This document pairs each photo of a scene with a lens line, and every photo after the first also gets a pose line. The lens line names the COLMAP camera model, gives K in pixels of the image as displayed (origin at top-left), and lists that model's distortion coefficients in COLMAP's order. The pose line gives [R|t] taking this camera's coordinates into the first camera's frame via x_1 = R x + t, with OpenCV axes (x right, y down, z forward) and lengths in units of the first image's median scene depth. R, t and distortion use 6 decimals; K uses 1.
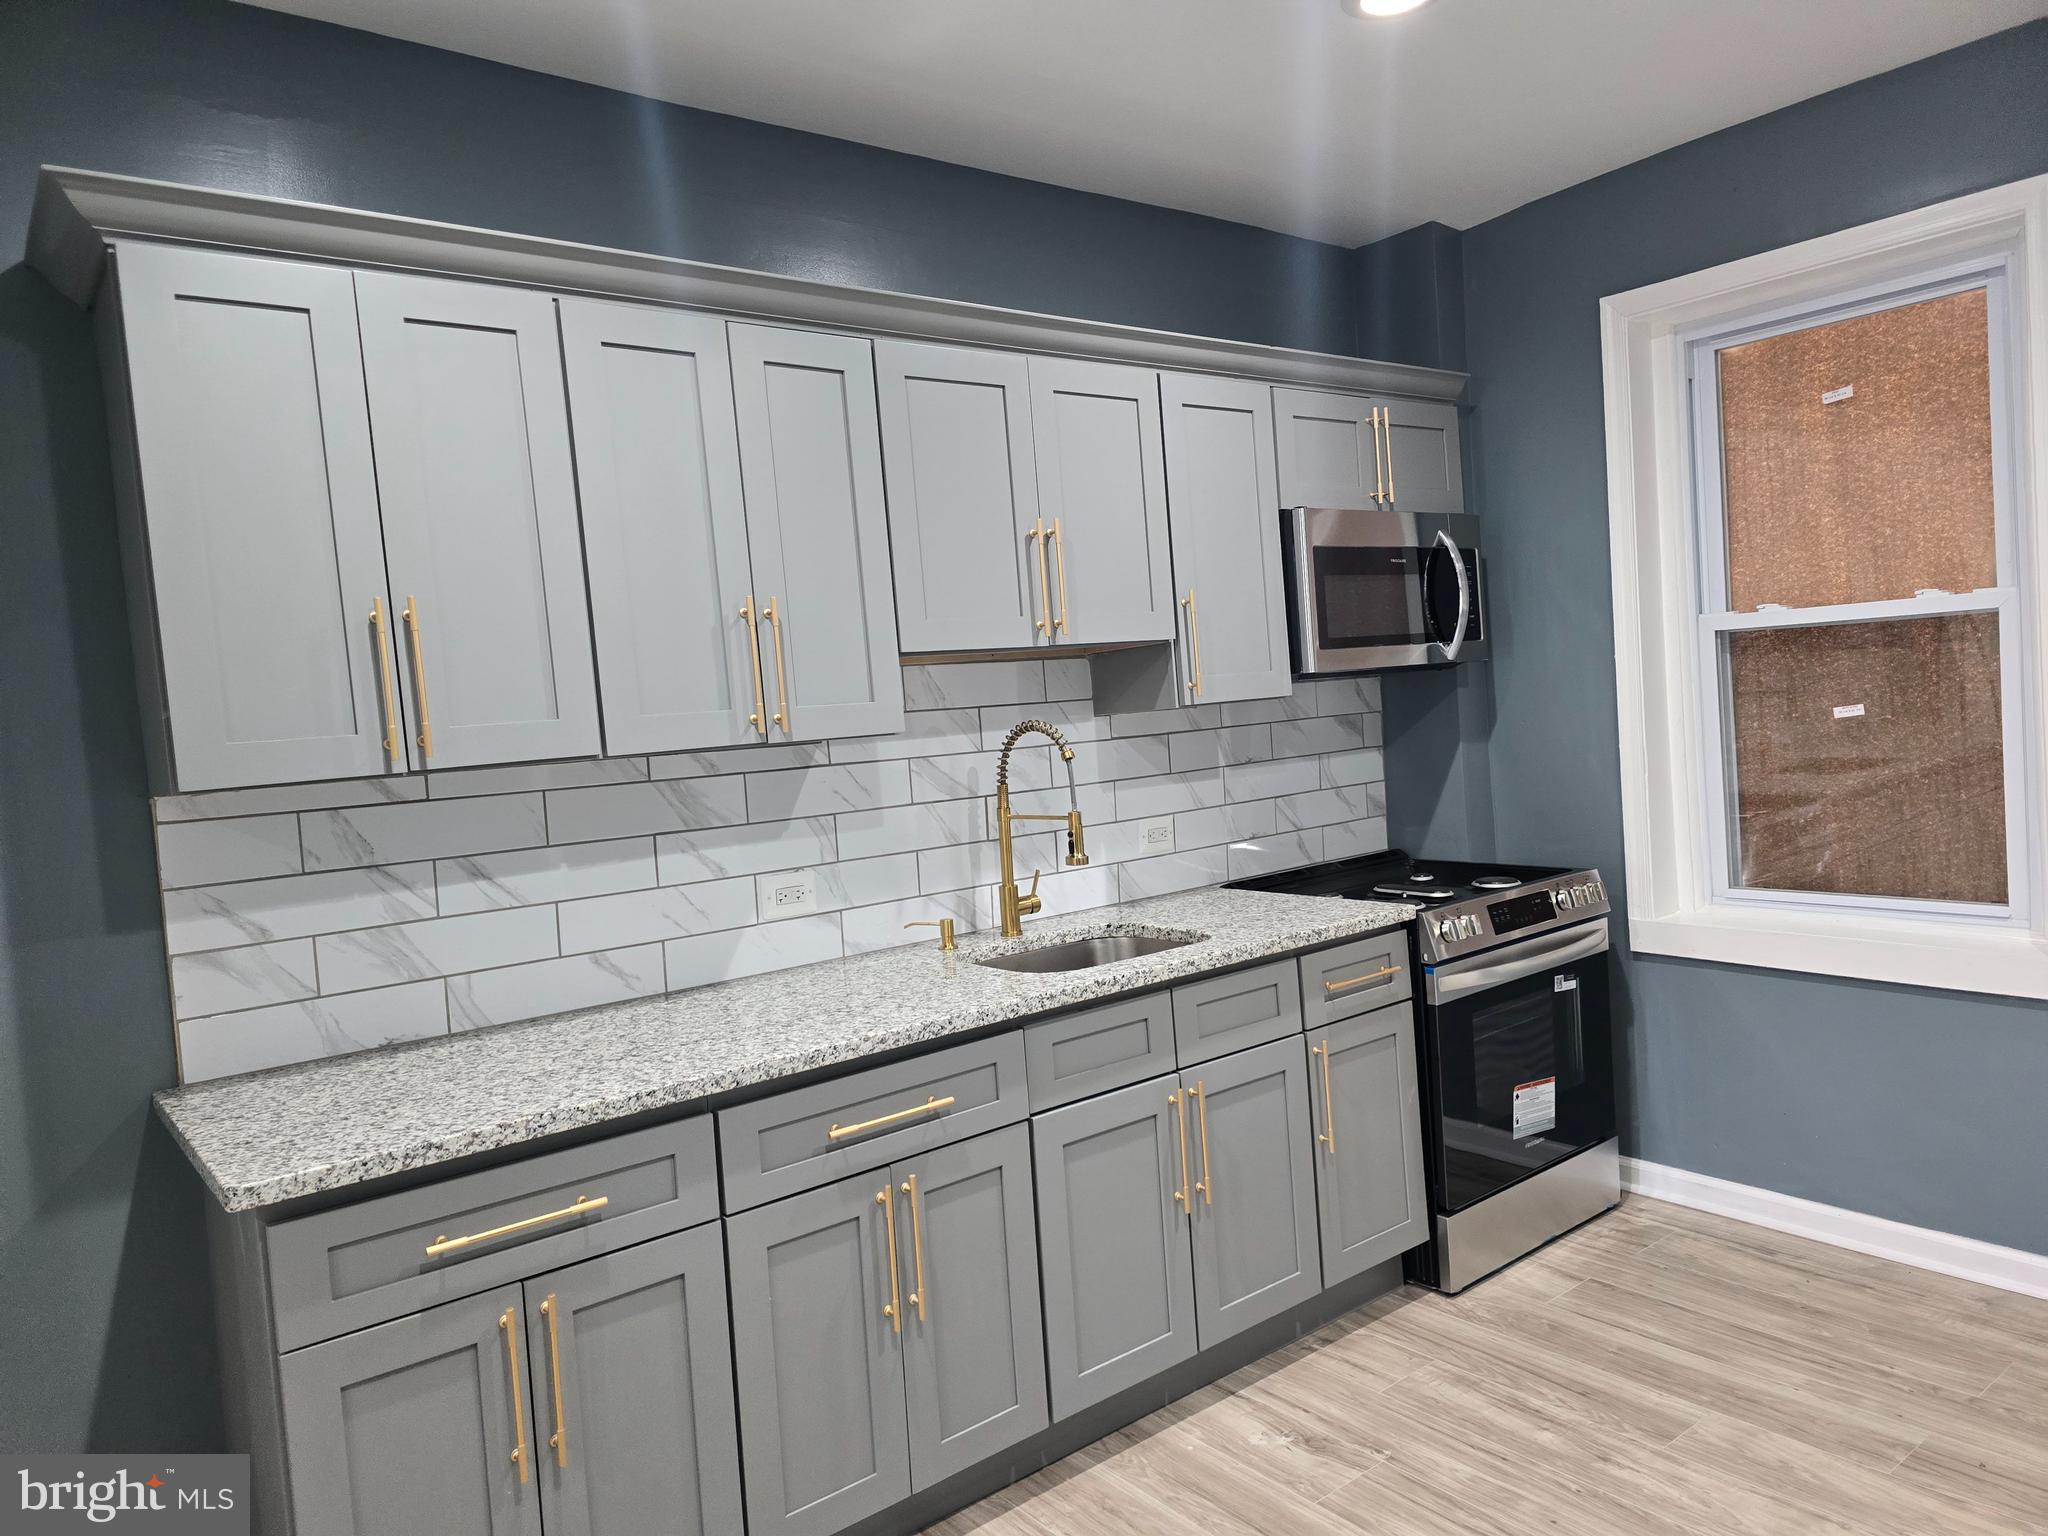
lens RADIAL K [[1367.0, 0, 1022.5], [0, 1367.0, 782.6], [0, 0, 1]] dist [0.063977, -0.061287]
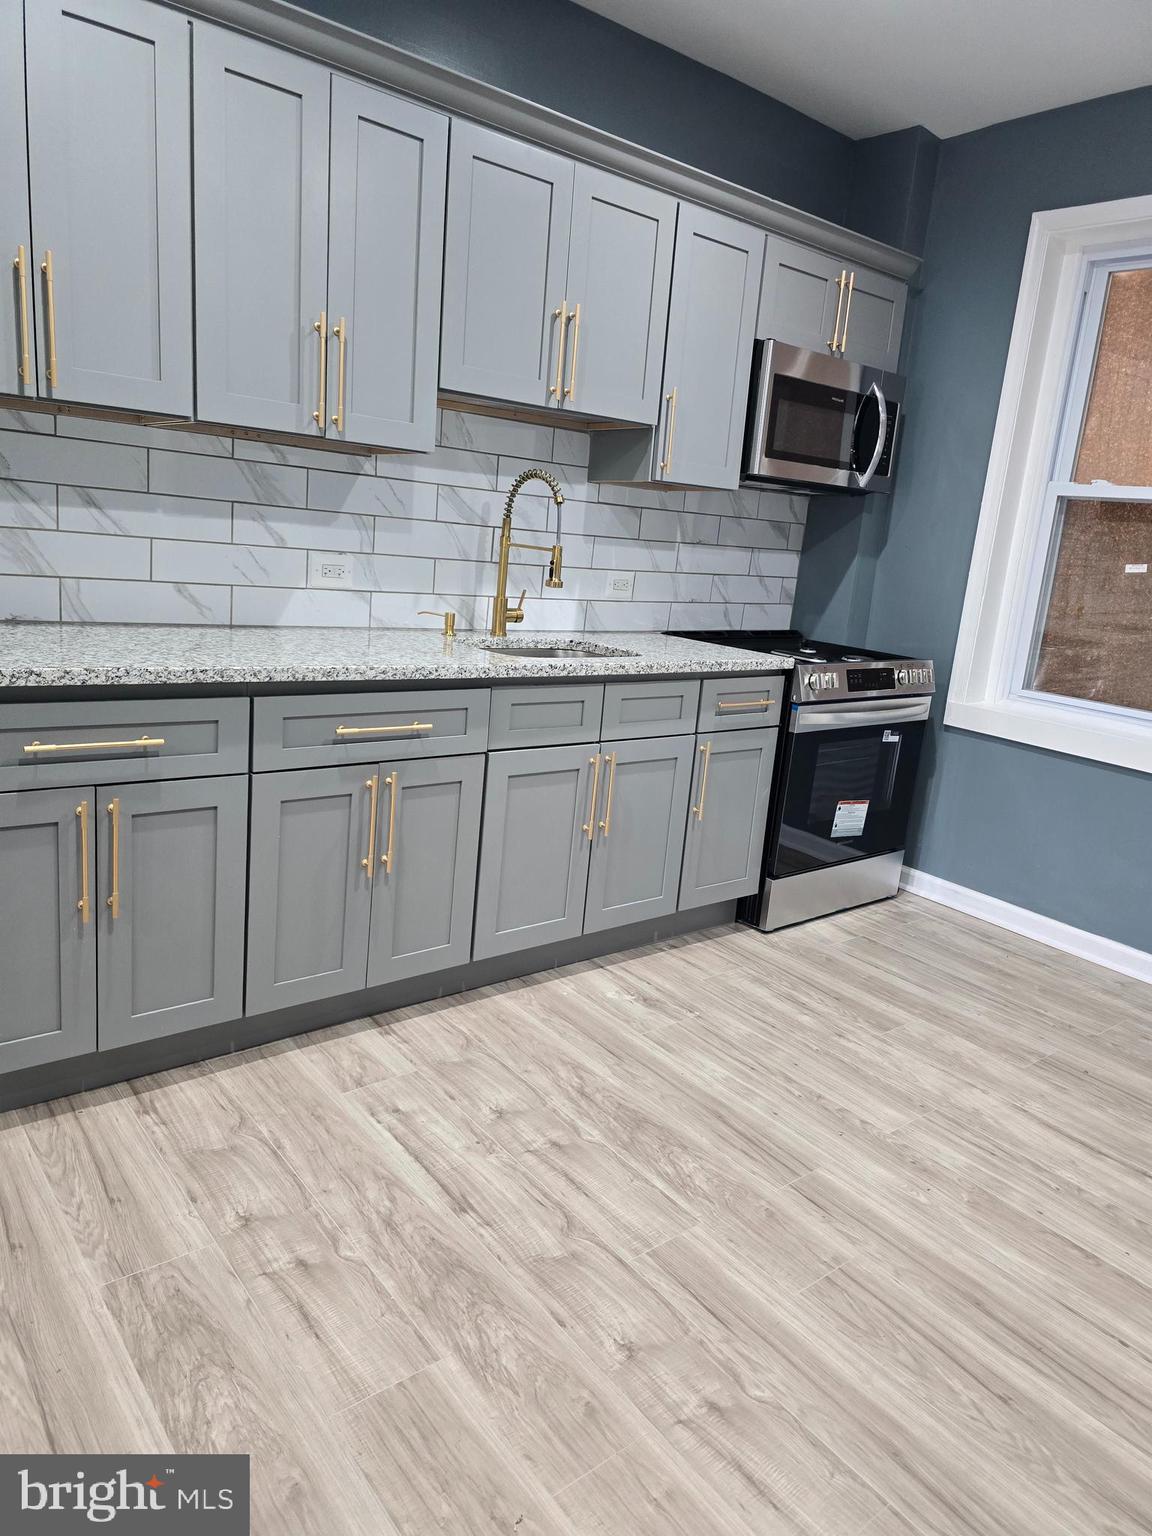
lens RADIAL K [[1025.9, 0, 577.7], [0, 1025.9, 767.8], [0, 0, 1]] dist [0.079645, -0.100226]
pose [[0.986821, 0.151065, 0.057998, 0.033393], [-0.158881, 0.972499, 0.170300, 0.059982], [-0.030677, -0.177271, 0.983684, -0.019951]]
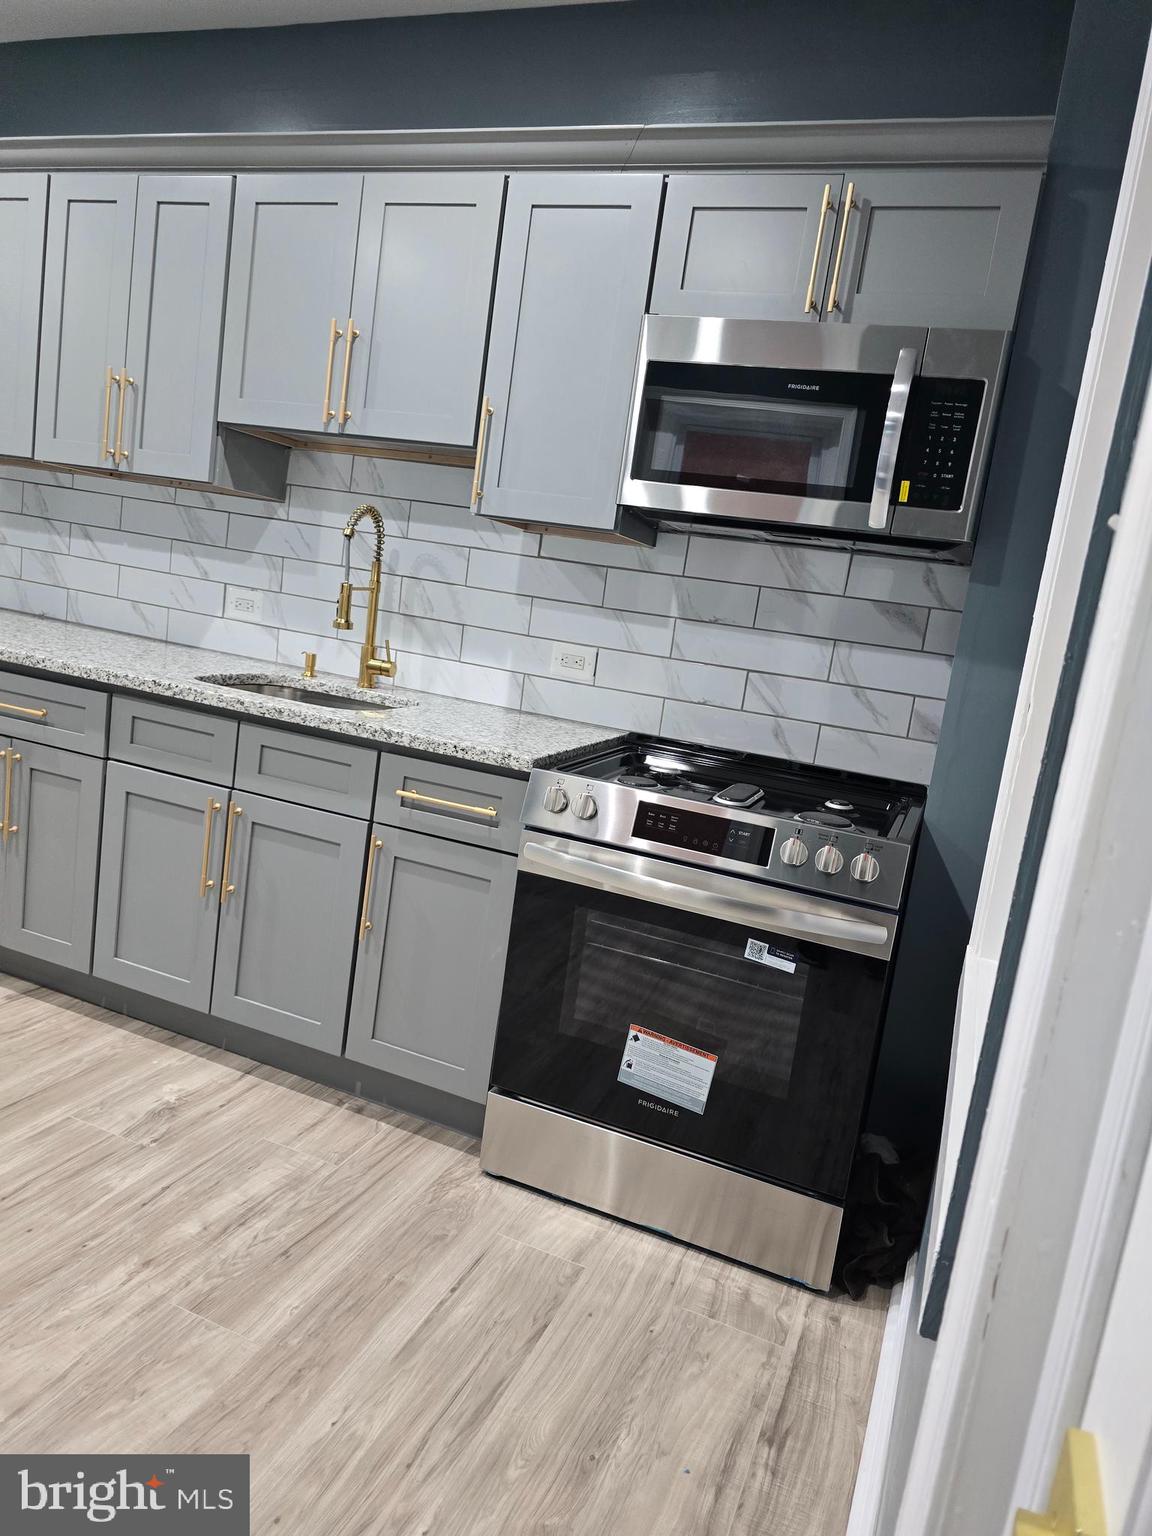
lens RADIAL K [[1034.6, 0, 605.9], [0, 1034.6, 758.7], [0, 0, 1]] dist [0.062235, -0.060957]
pose [[0.494801, 0.280599, -0.822457, 0.966596], [-0.224096, 0.955625, 0.191213, -0.057920], [0.839615, 0.089697, 0.535725, 0.750843]]
